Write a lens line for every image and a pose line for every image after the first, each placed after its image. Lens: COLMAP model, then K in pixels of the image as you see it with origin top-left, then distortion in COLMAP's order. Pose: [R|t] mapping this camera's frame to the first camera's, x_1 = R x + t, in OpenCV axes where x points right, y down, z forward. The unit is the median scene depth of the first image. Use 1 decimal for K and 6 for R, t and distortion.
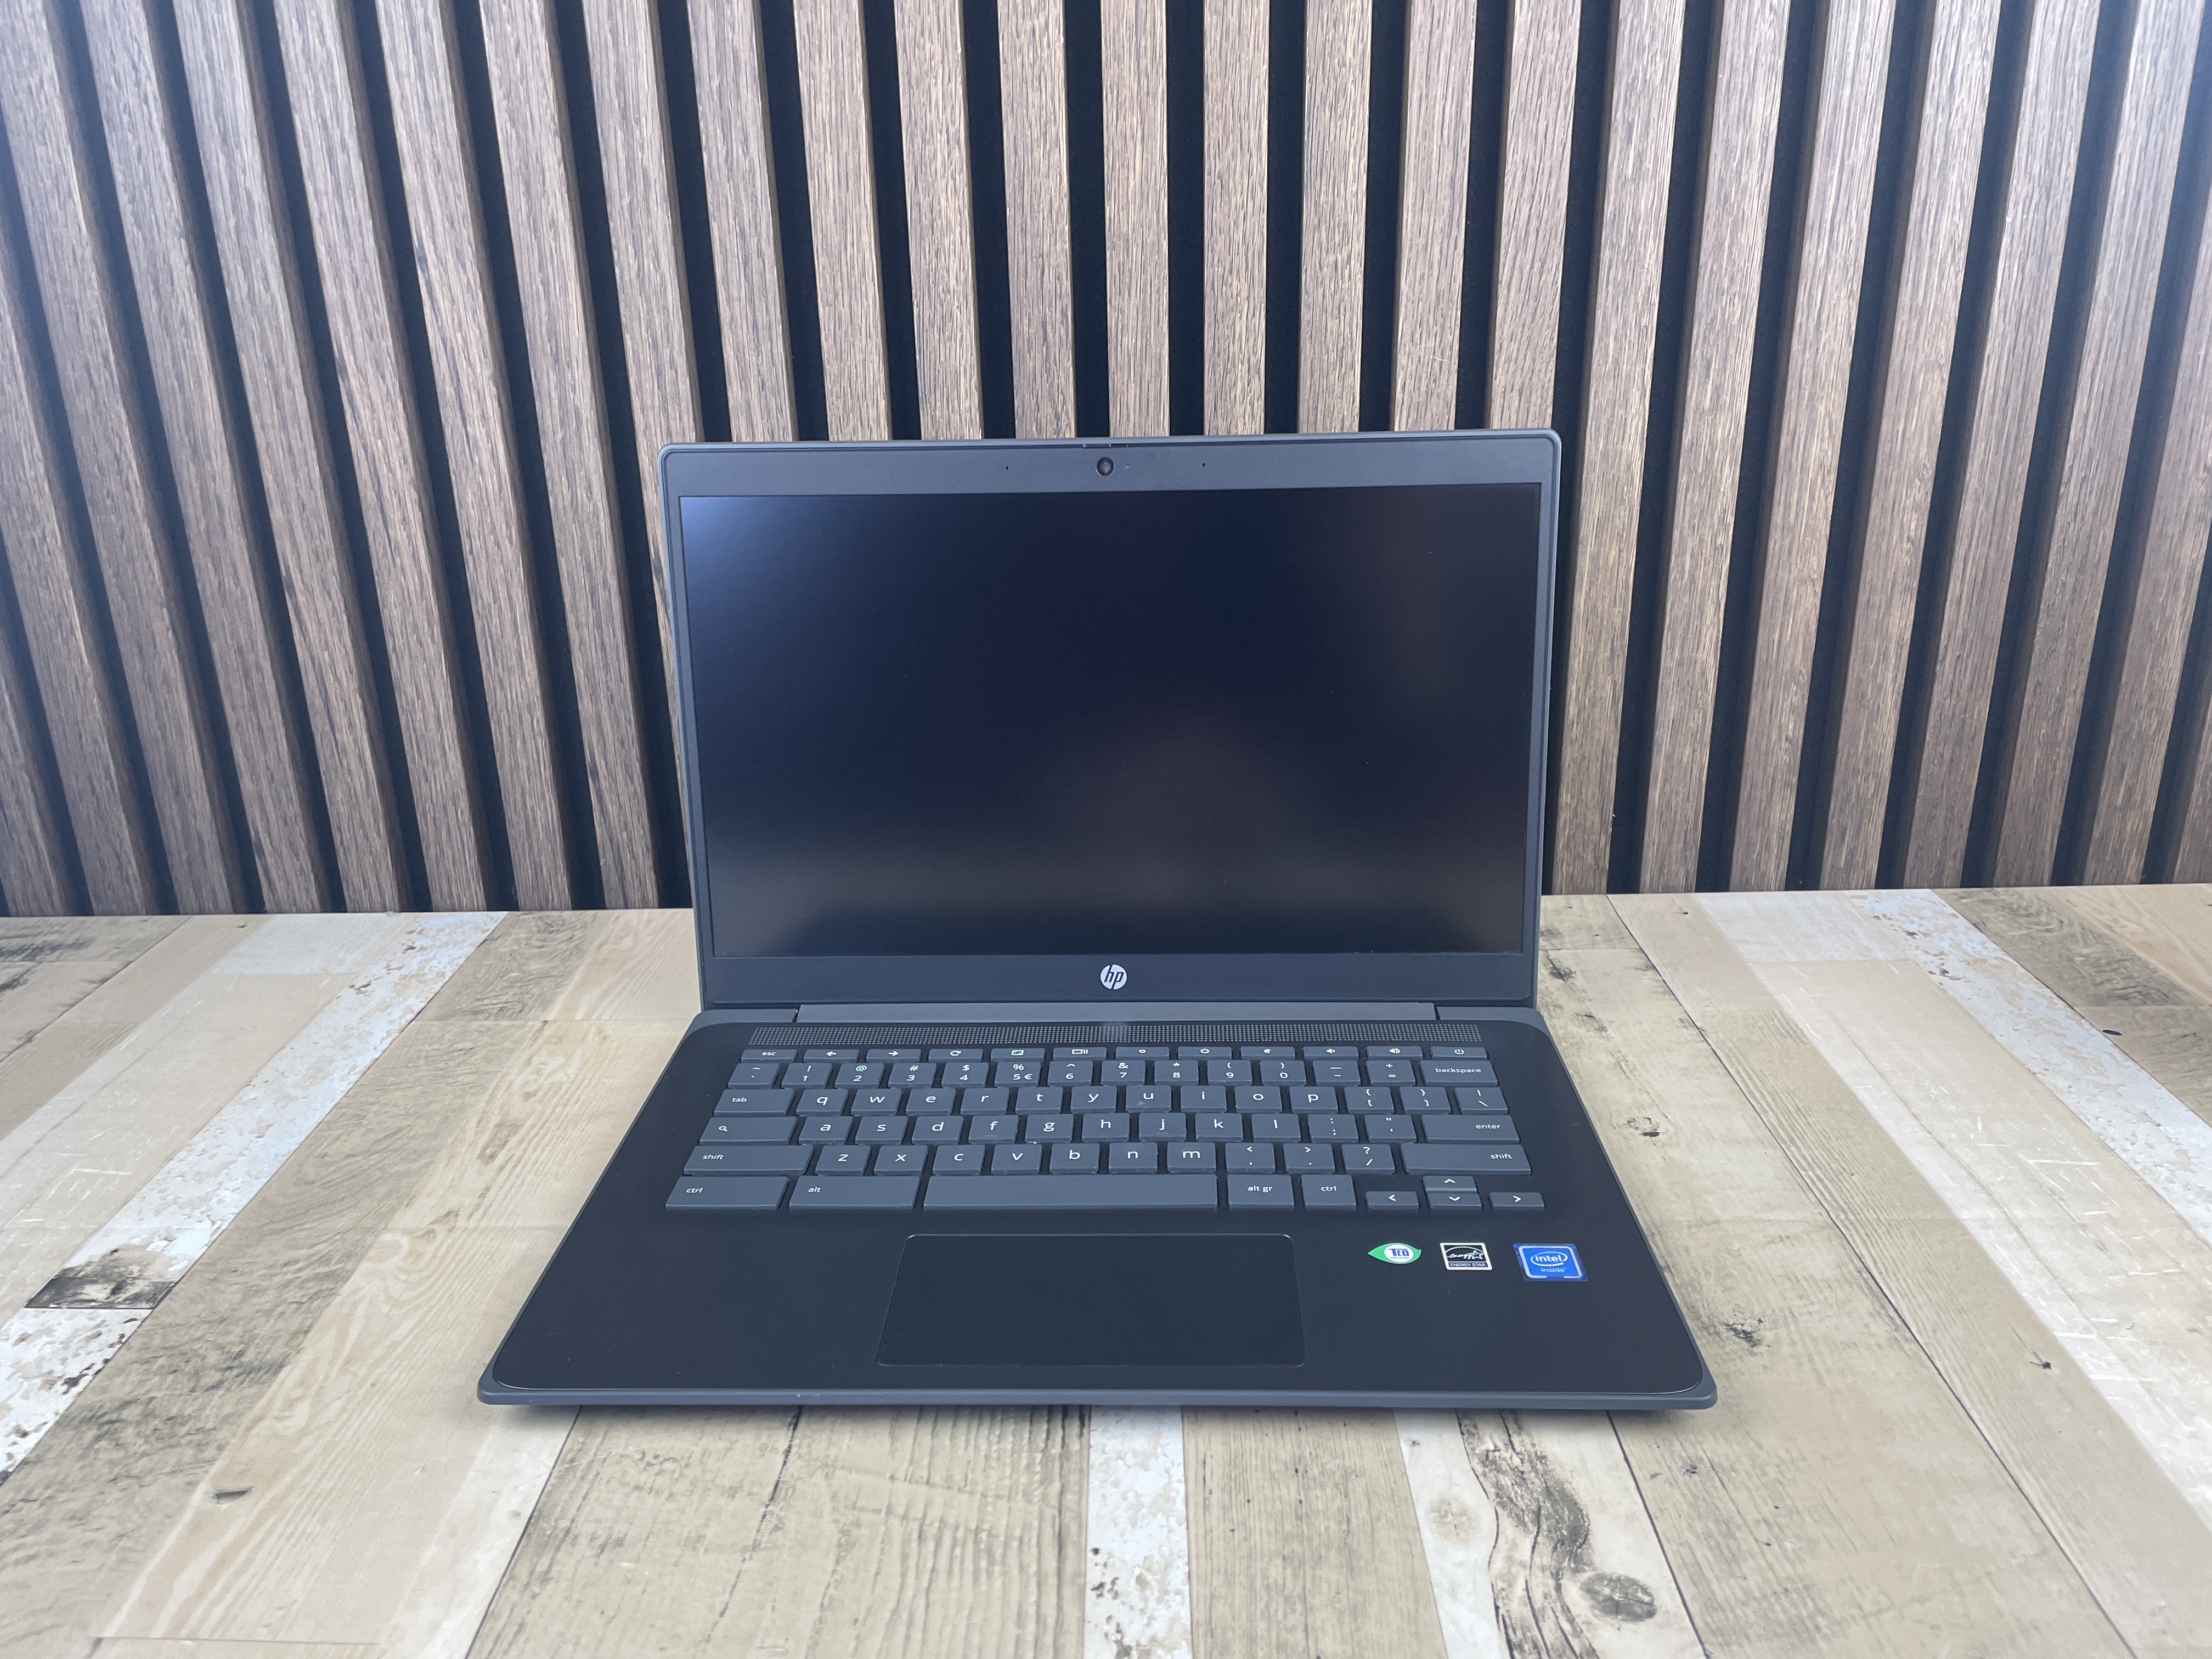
lens RADIAL K [[1675.3, 0, 1105.5], [0, 1675.3, 810.5], [0, 0, 1]] dist [0.072796, -0.107432]
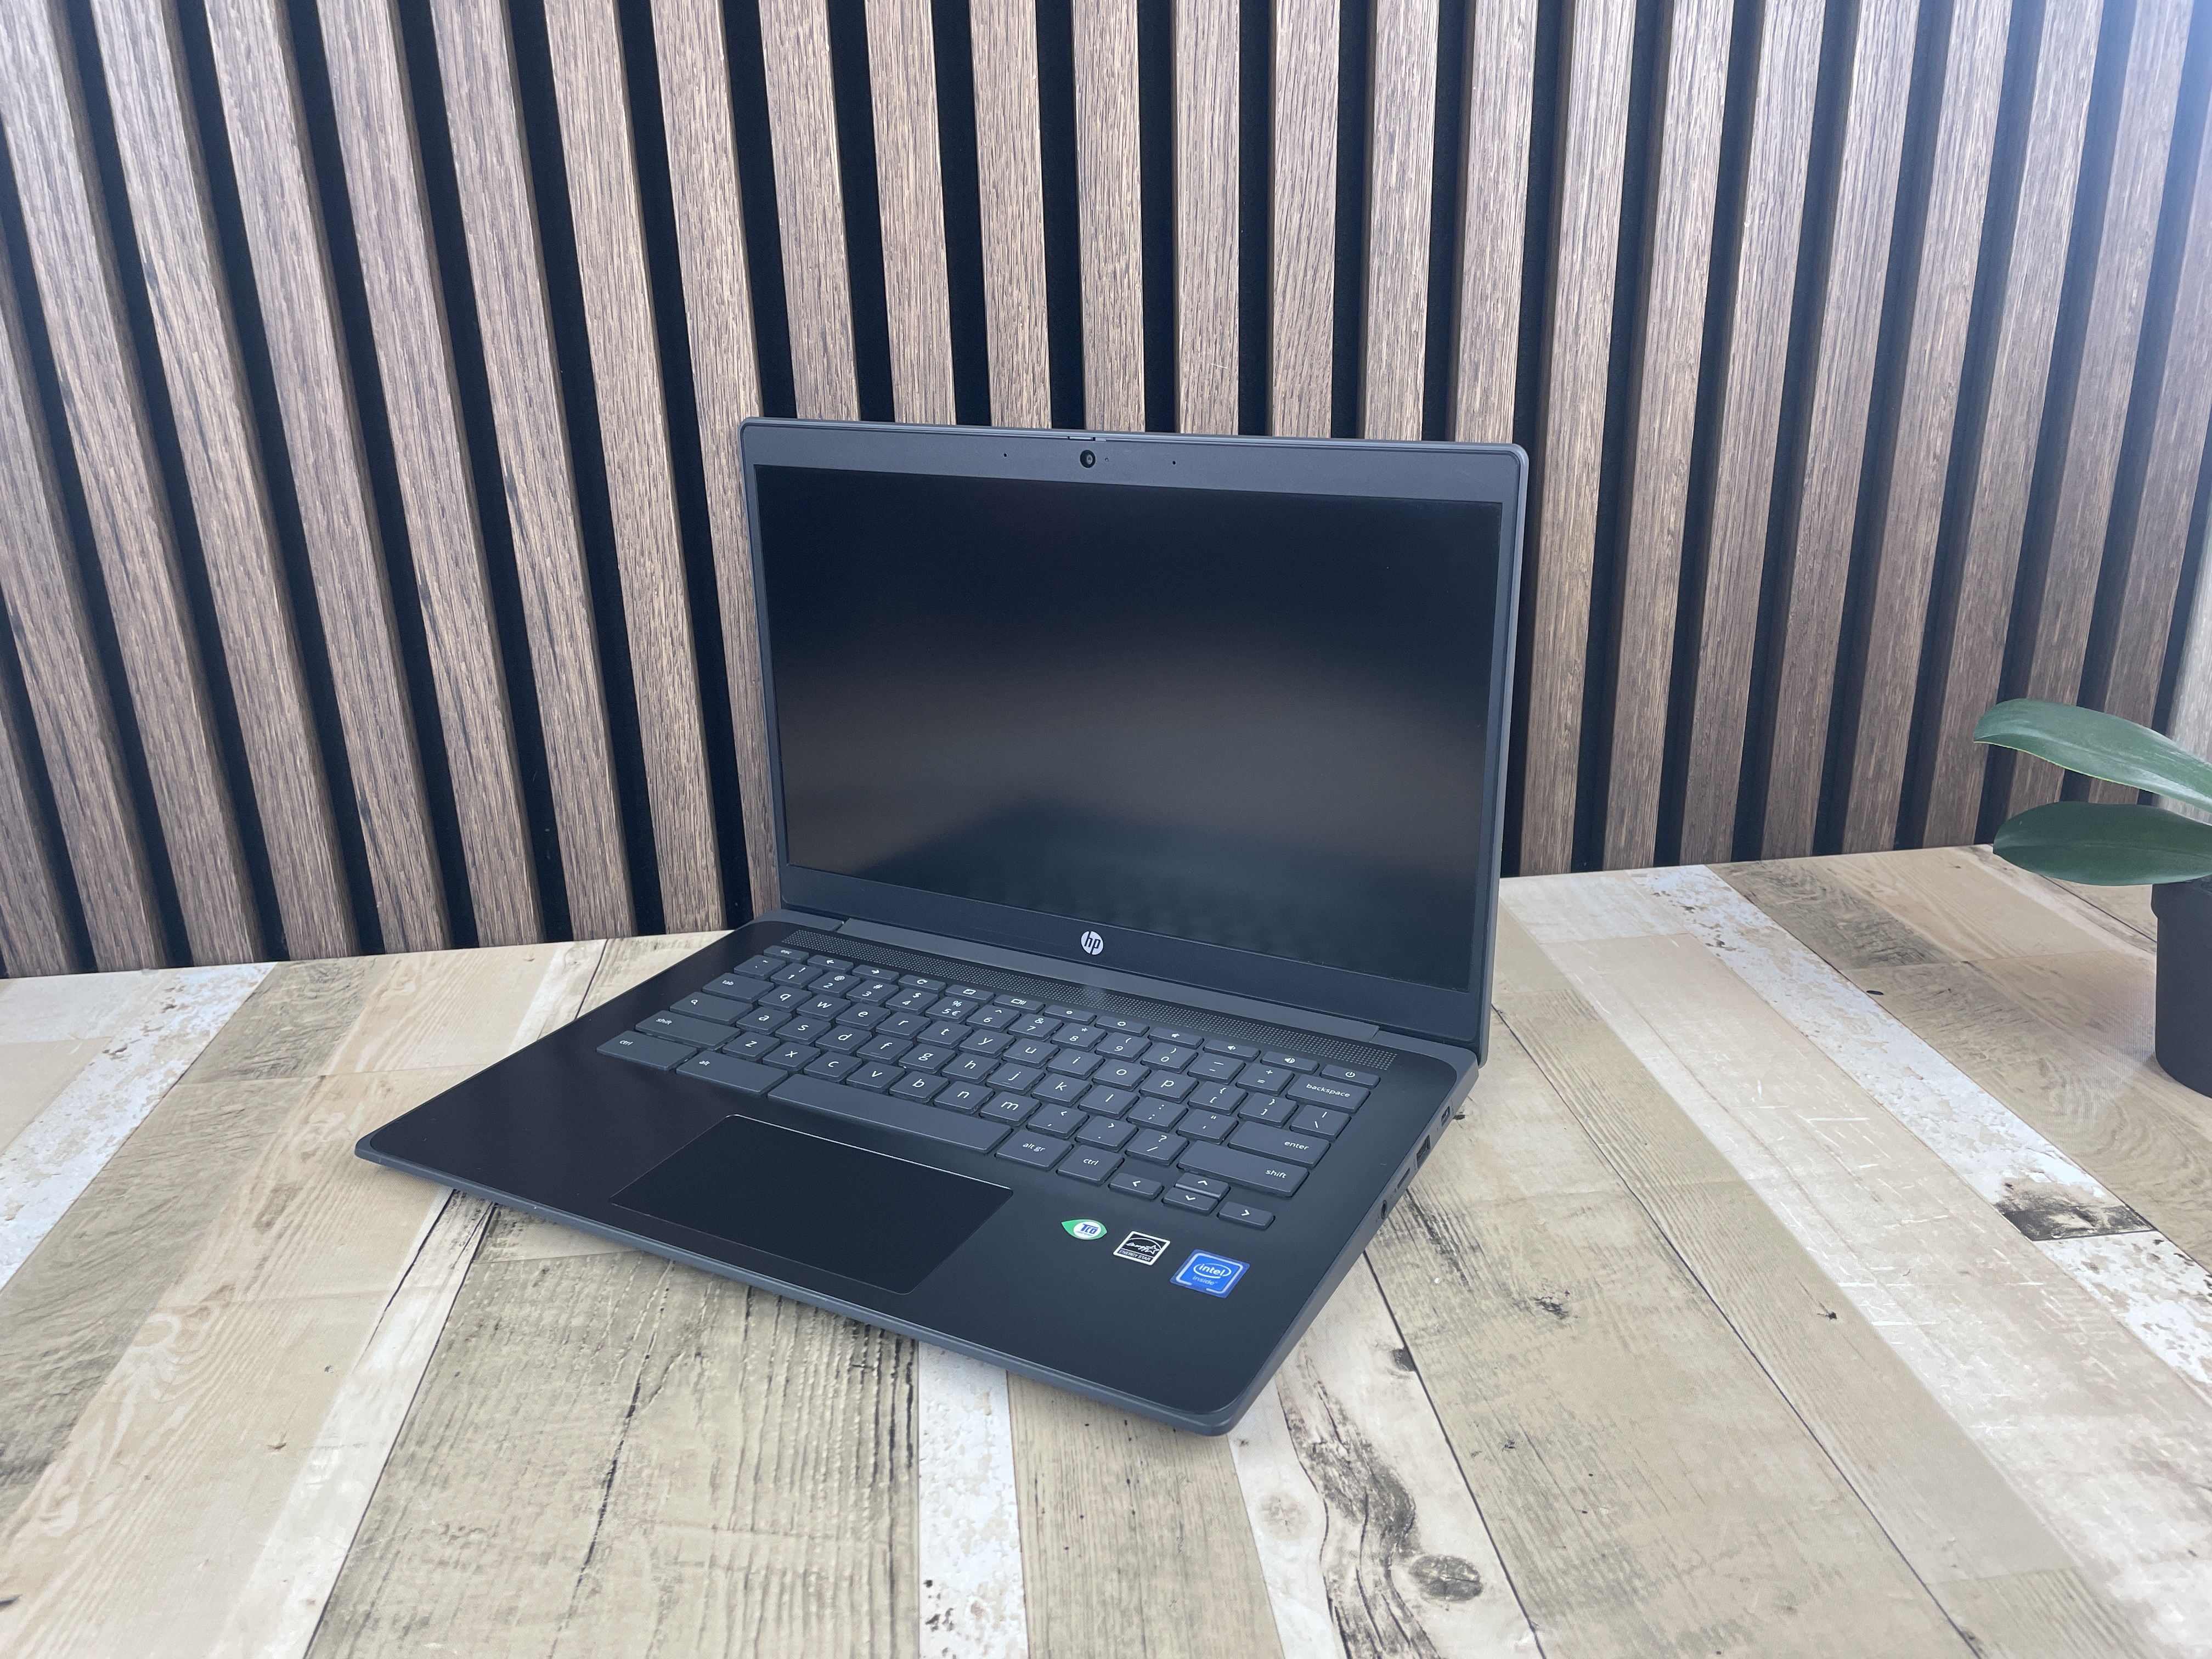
lens RADIAL K [[1675.3, 0, 1107.8], [0, 1675.3, 809.0], [0, 0, 1]] dist [0.072796, -0.107432]
pose [[0.992391, -0.045050, 0.114589, 0.003376], [0.045654, 0.998954, -0.002652, -0.002636], [-0.114349, 0.007863, 0.993409, 0.005662]]
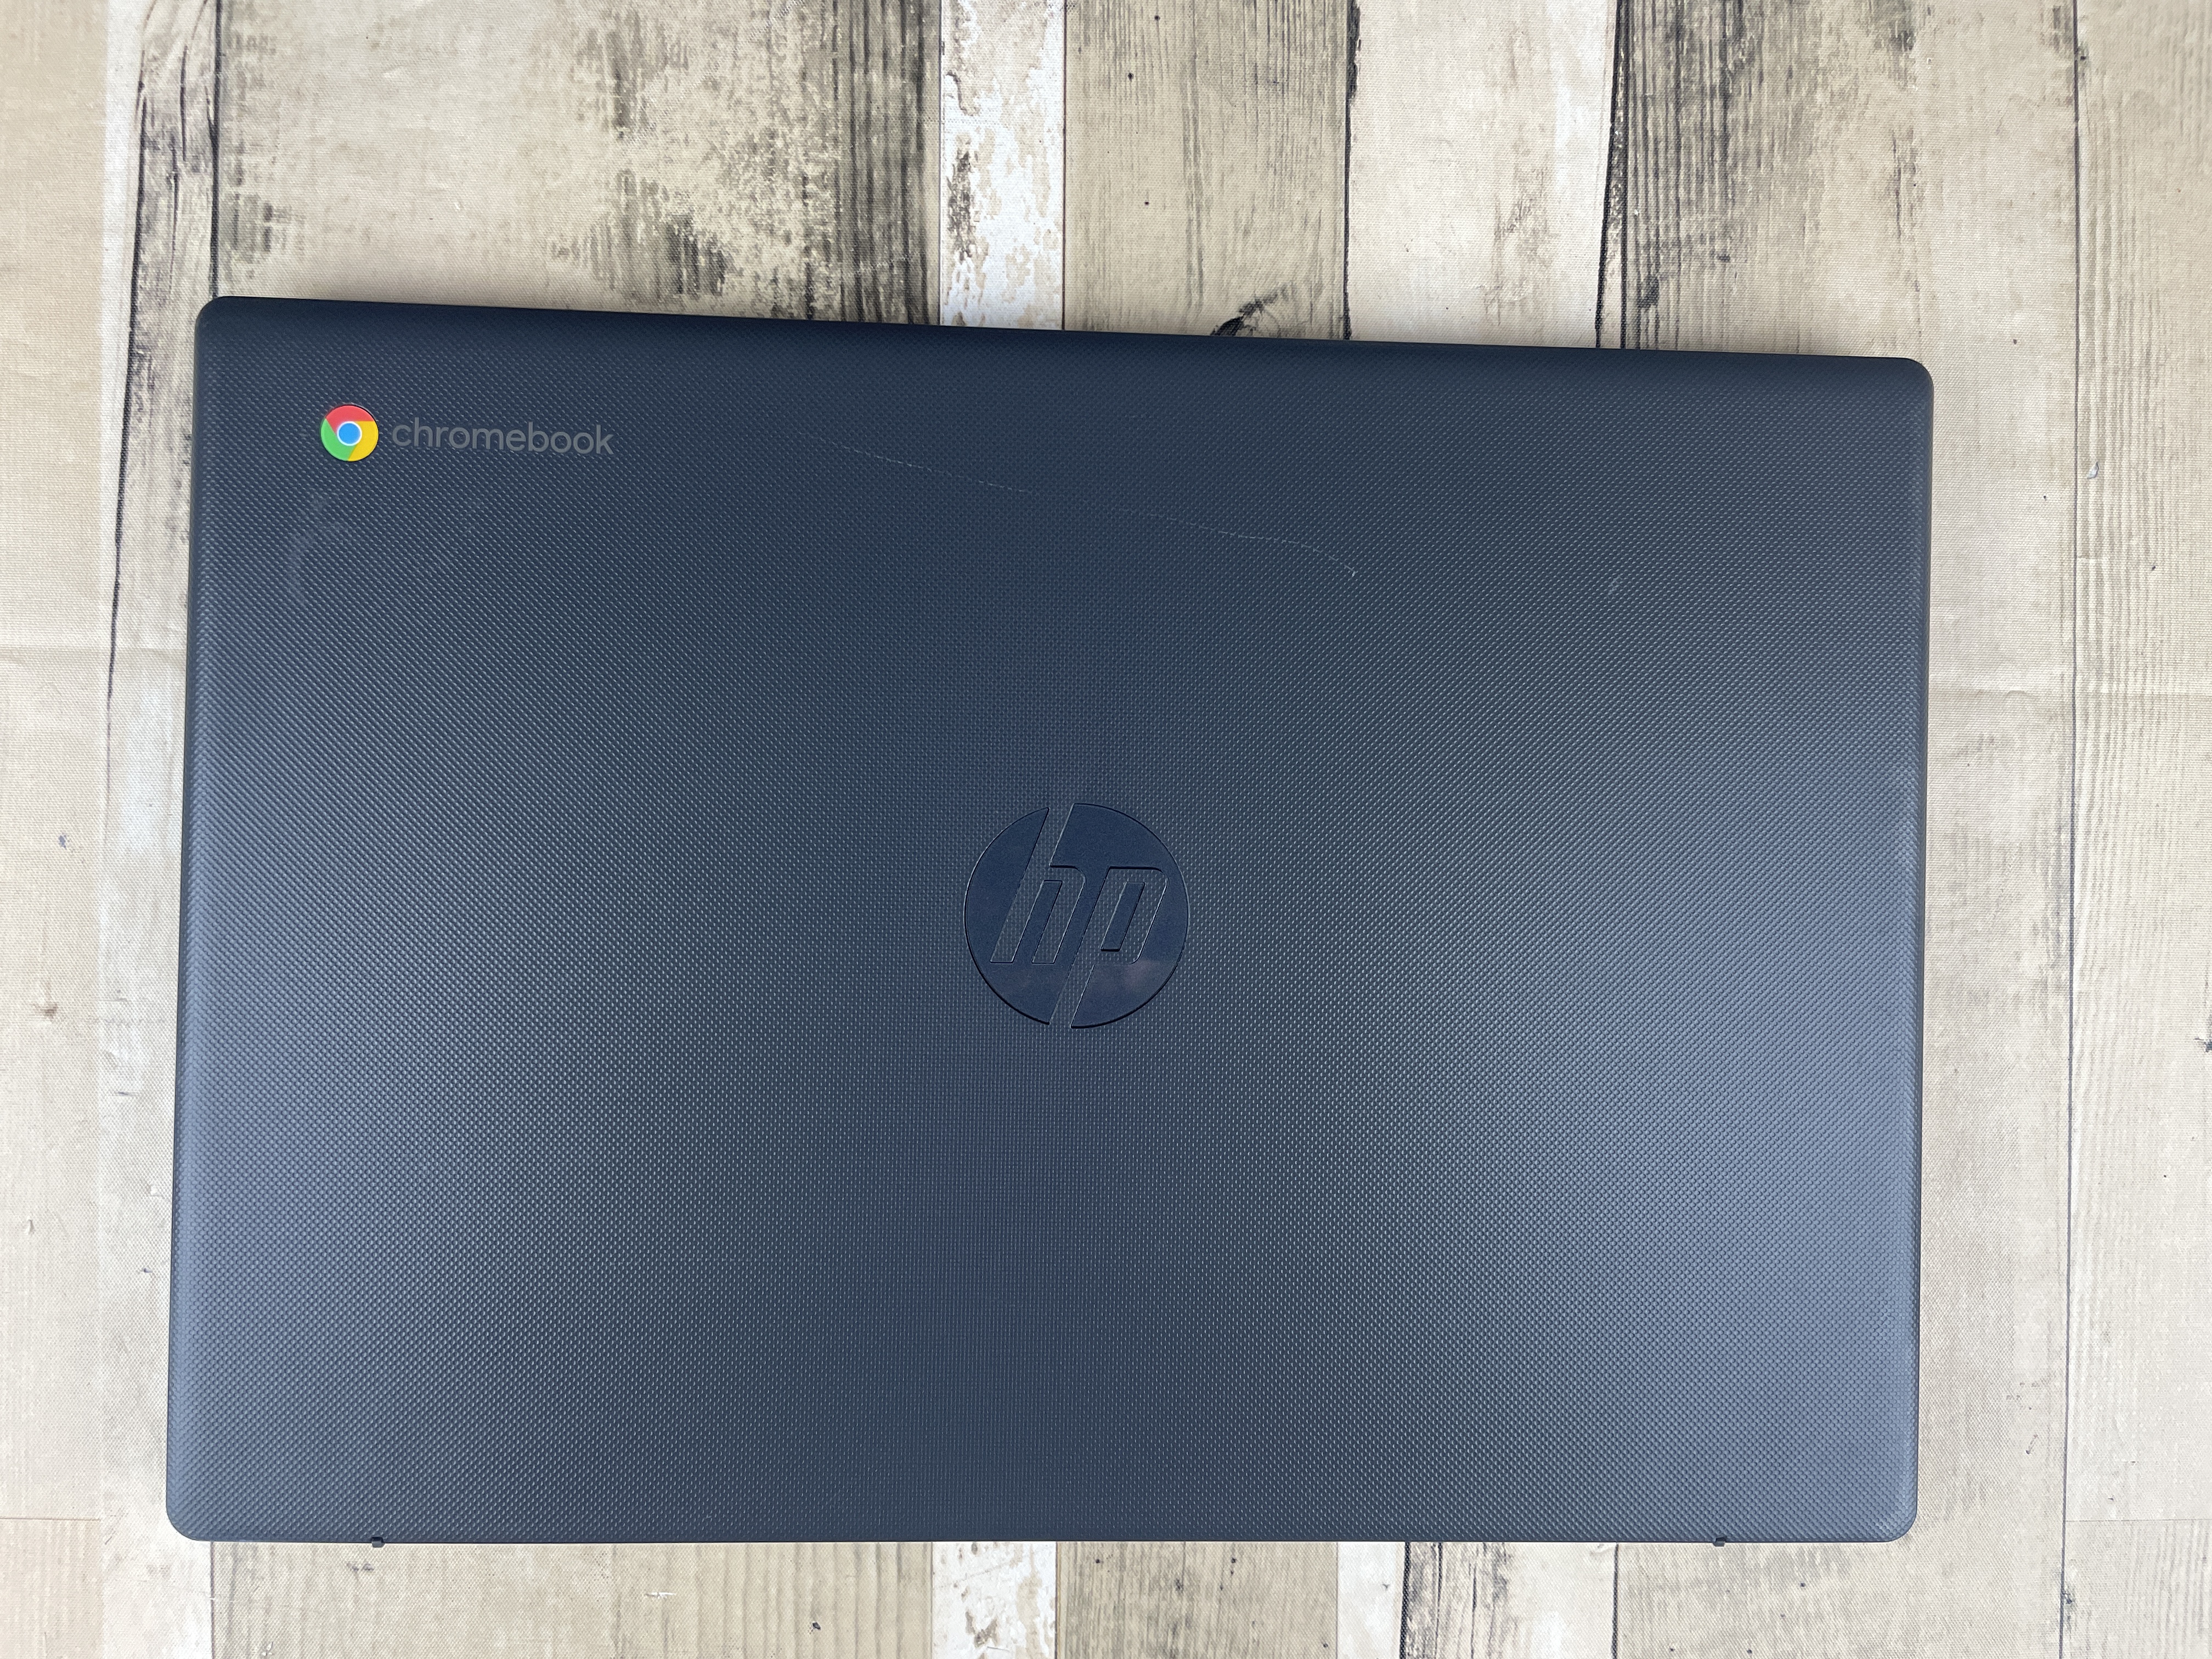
lens RADIAL K [[1675.3, 0, 1102.4], [0, 1675.3, 822.3], [0, 0, 1]] dist [0.072796, -0.107432]
pose [[0.997238, -0.008050, 0.073832, 0.008162], [-0.067084, 0.328928, 0.941969, -0.293219], [-0.031868, -0.944321, 0.327479, 0.668837]]
